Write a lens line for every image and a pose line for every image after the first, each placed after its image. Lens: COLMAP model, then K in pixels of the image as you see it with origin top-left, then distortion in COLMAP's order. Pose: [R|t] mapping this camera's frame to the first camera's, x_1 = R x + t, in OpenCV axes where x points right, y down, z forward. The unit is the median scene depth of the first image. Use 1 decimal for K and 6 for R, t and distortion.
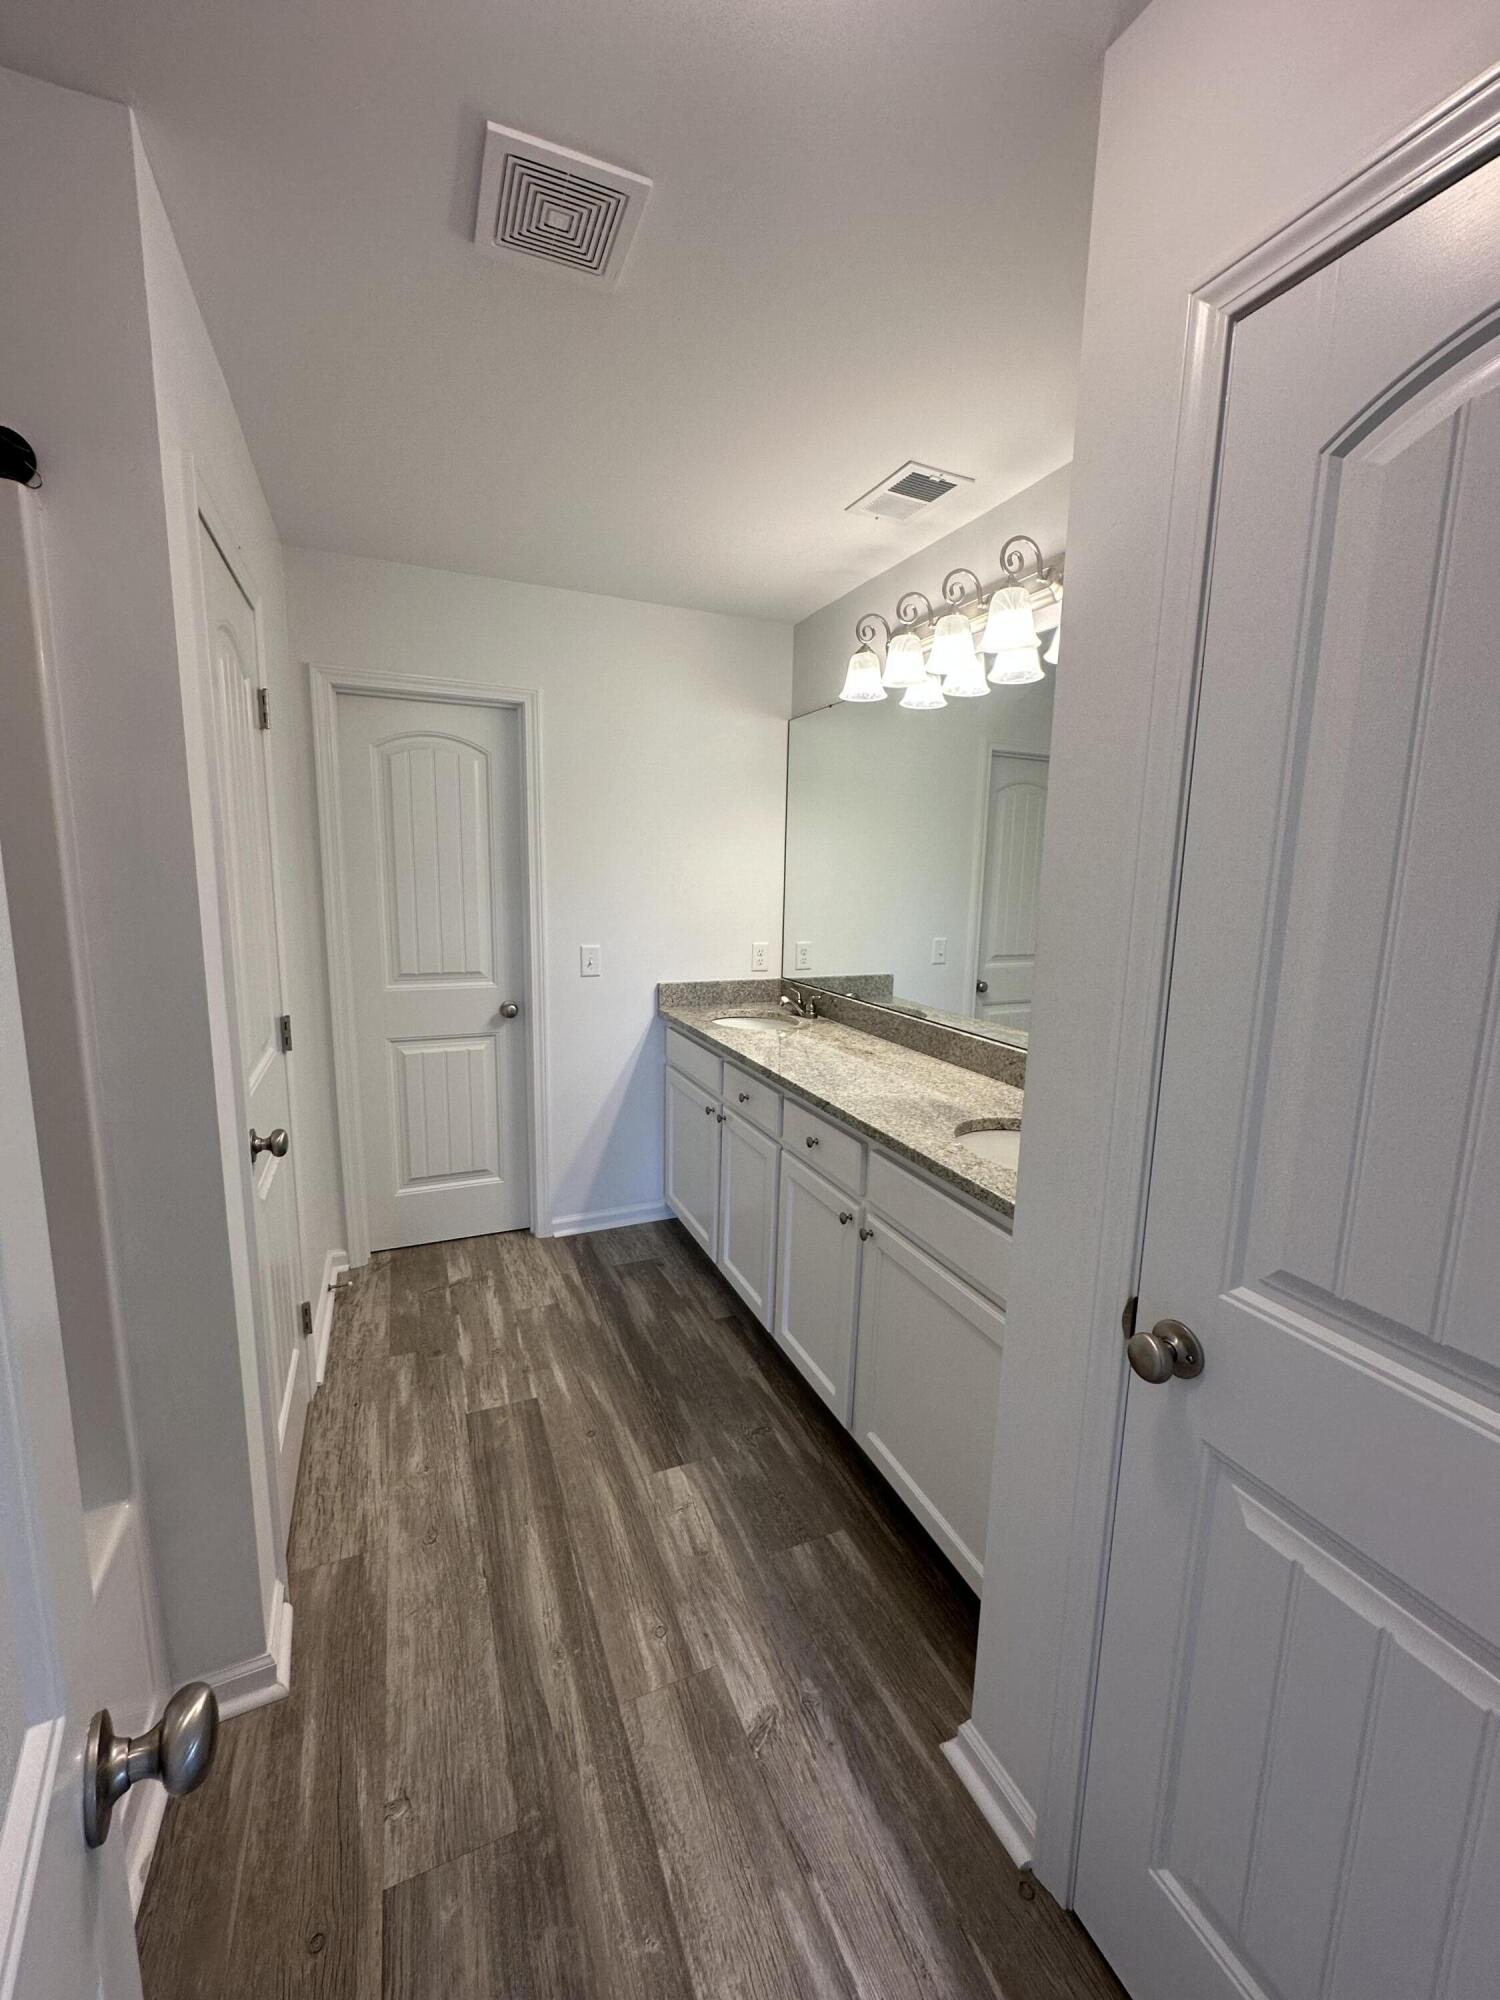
lens RADIAL K [[802.9, 0, 750.0], [0, 802.9, 1000.0], [0, 0, 1]] dist [0.000380, 0.000424]
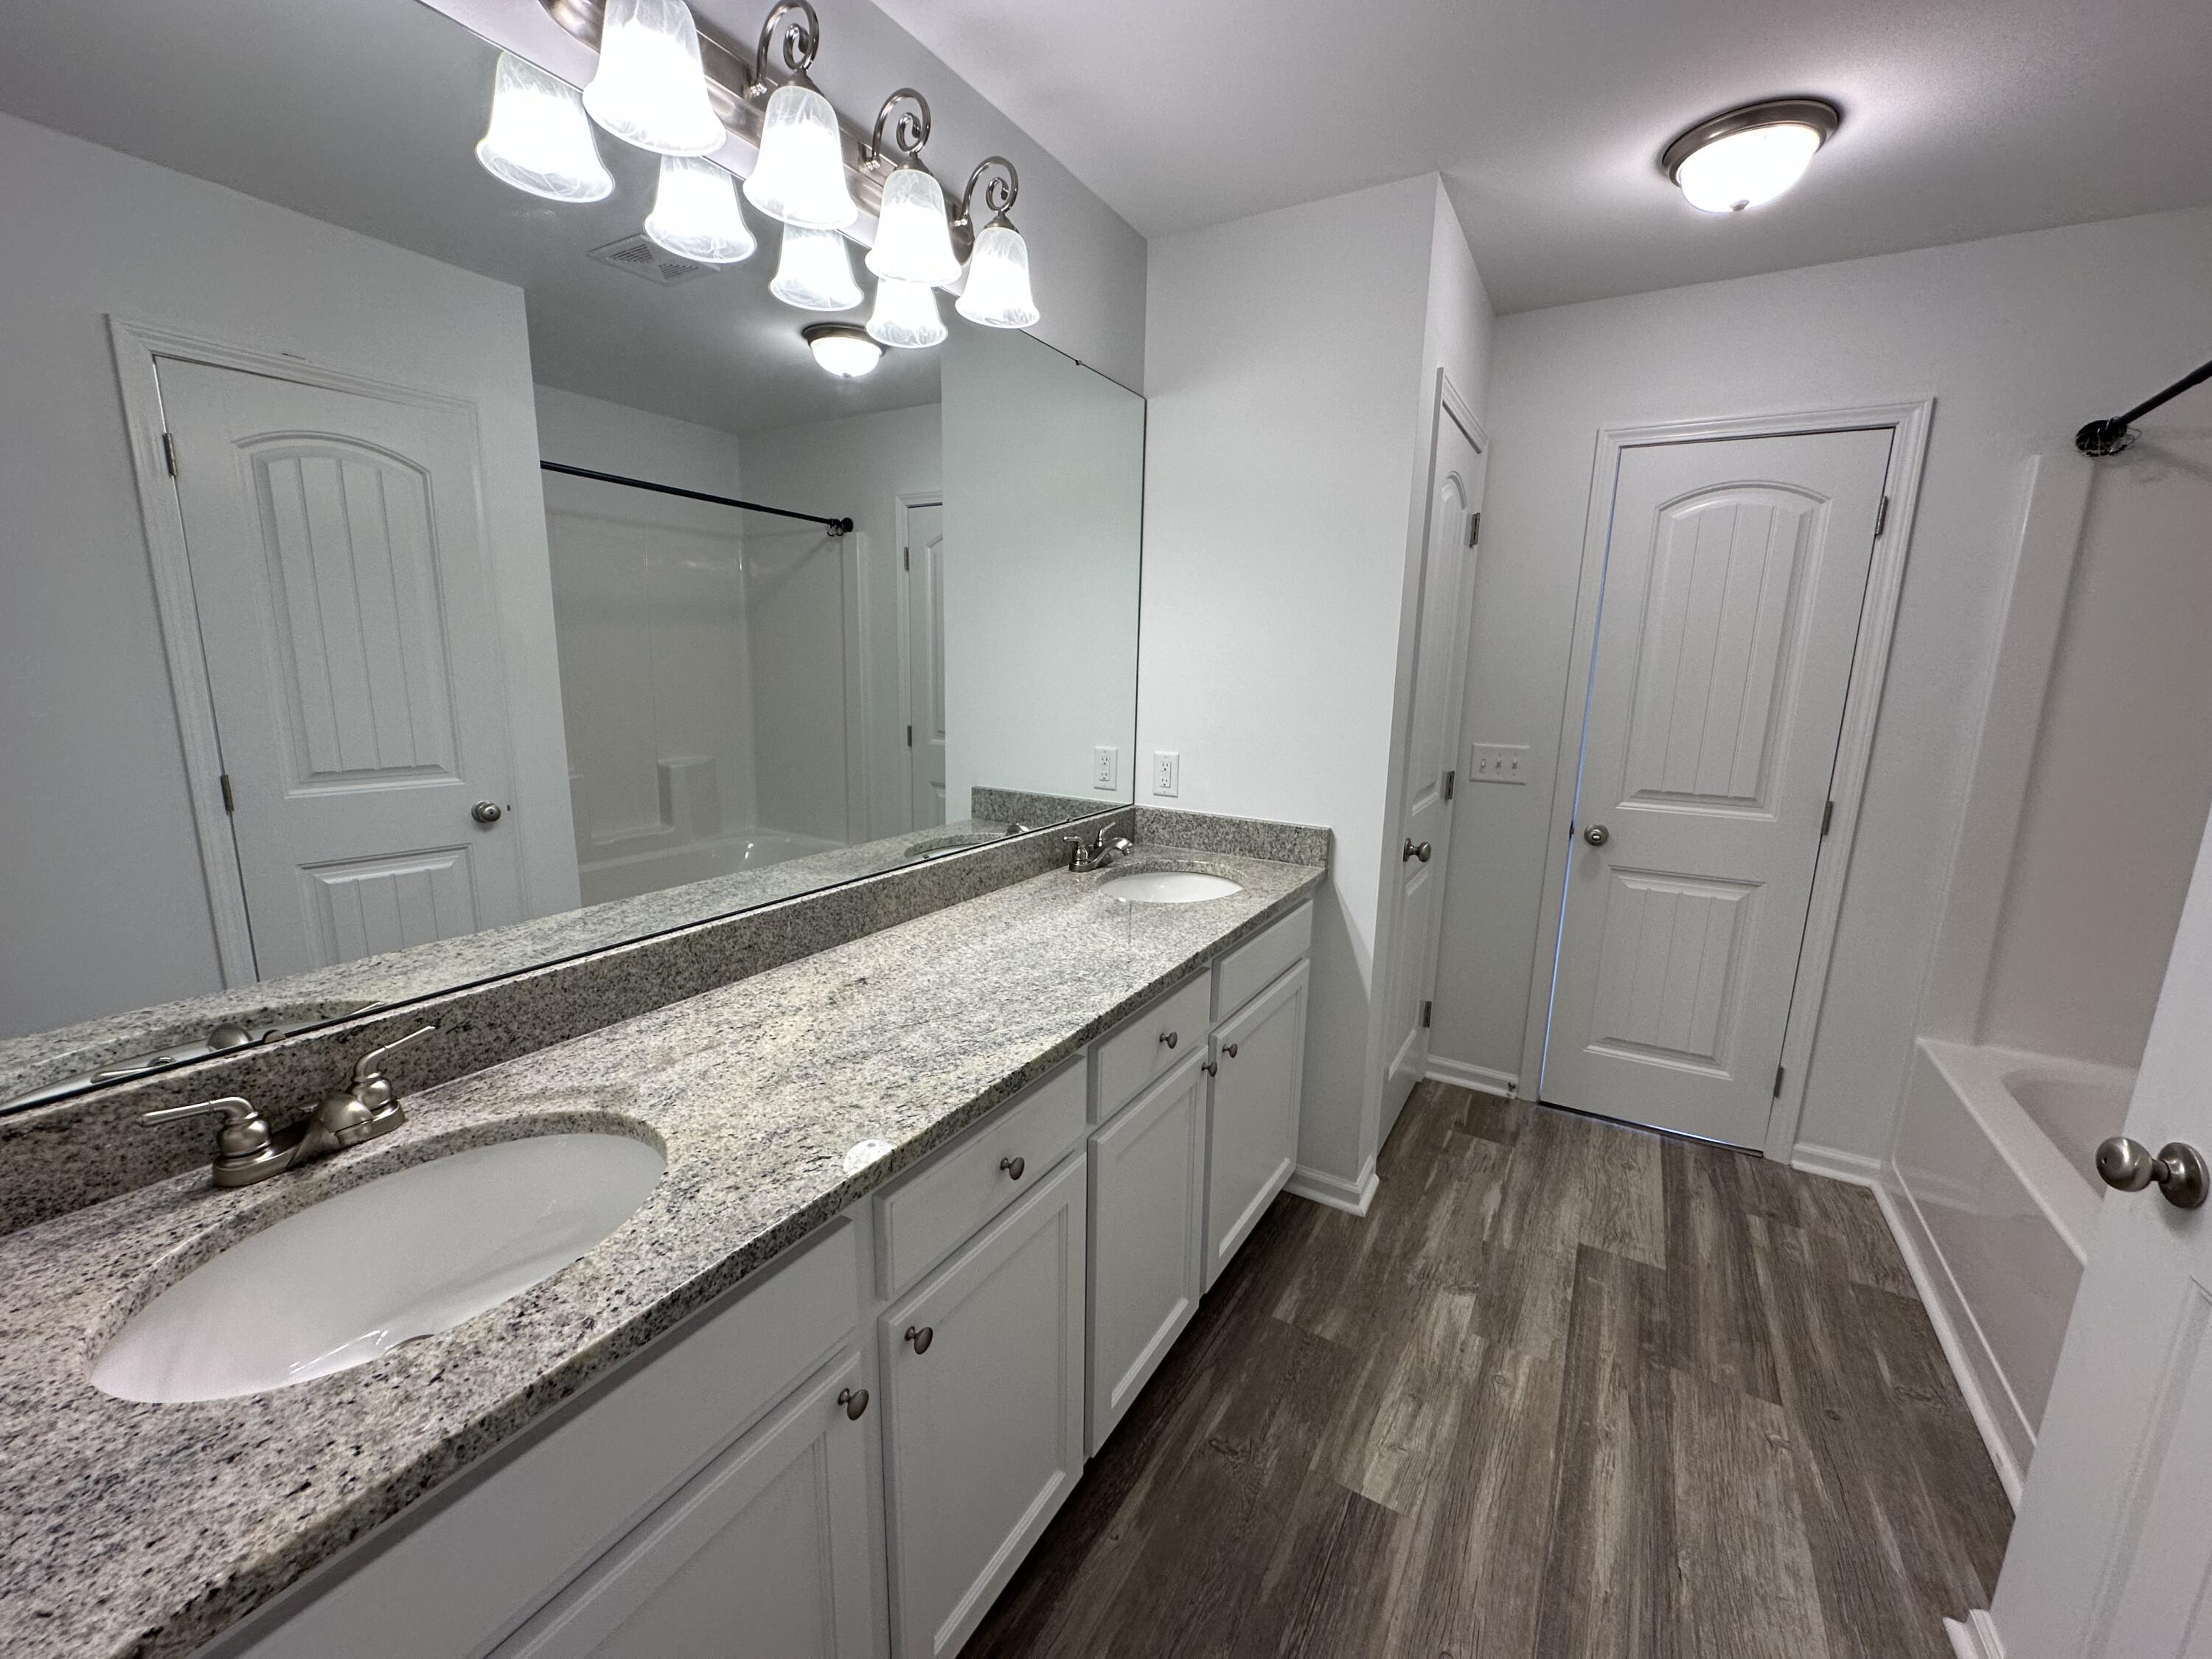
lens RADIAL K [[888.0, 0, 1106.0], [0, 888.0, 829.5], [0, 0, 1]] dist [0.000380, 0.000424]
pose [[-0.583885, -0.191753, 0.788866, -0.514014], [0.092833, 0.949561, 0.299525, -0.250095], [-0.806511, 0.248121, -0.536634, 1.627264]]
